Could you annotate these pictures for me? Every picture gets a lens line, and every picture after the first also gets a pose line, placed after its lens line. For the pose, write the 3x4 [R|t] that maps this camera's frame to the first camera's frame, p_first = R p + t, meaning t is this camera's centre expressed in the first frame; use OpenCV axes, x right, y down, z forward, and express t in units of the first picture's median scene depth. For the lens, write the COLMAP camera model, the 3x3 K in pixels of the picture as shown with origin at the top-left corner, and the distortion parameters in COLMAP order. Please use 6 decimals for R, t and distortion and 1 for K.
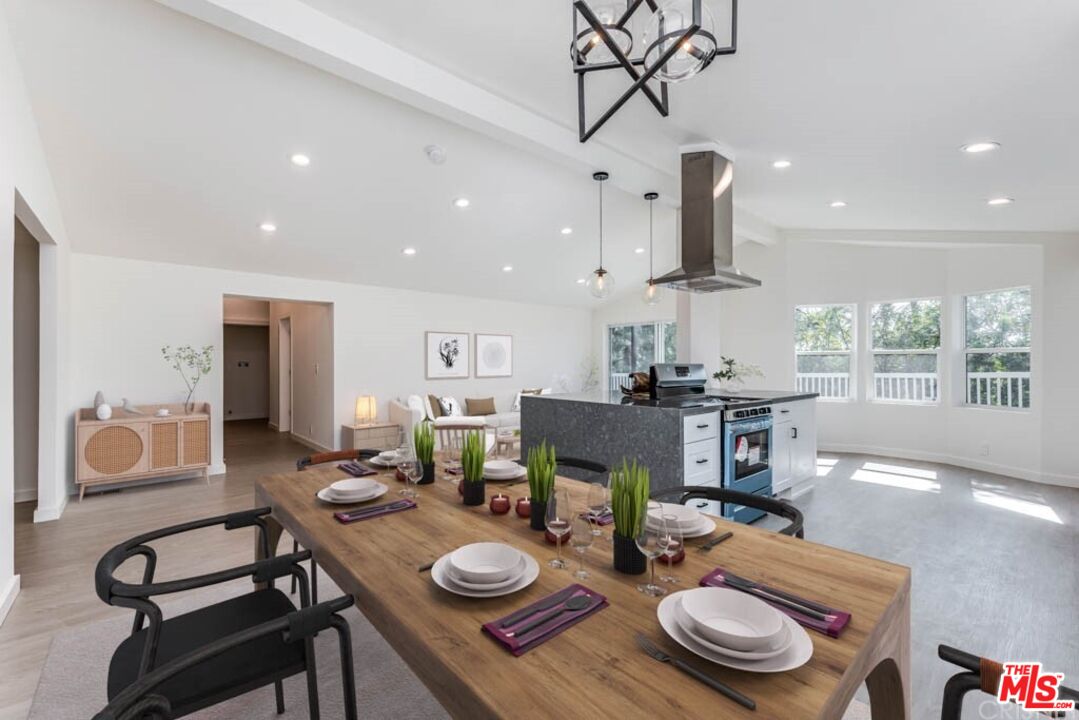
lens RADIAL K [[452.2, 0, 531.1], [0, 452.2, 358.7], [0, 0, 1]] dist [0.004760, 0.000585]
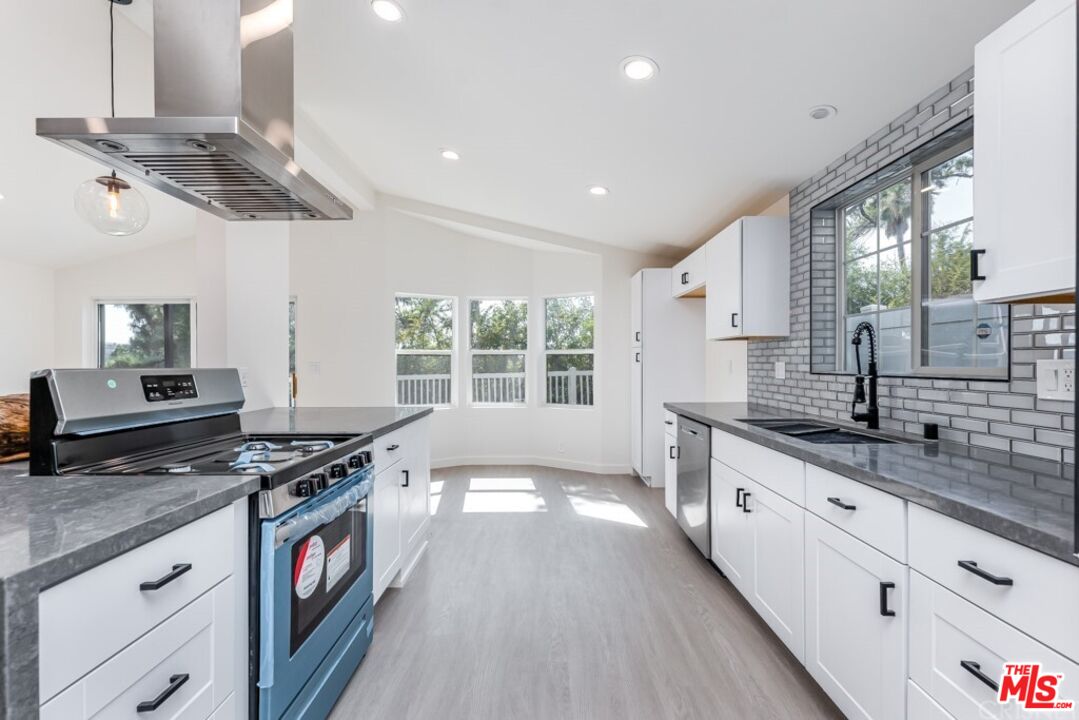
lens RADIAL K [[452.2, 0, 536.2], [0, 452.2, 359.6], [0, 0, 1]] dist [0.004760, 0.000585]
pose [[0.657861, 0.002829, 0.753134, 0.206954], [-0.002889, 0.999995, -0.001232, 0.002294], [-0.753134, -0.001365, 0.657866, 0.406181]]
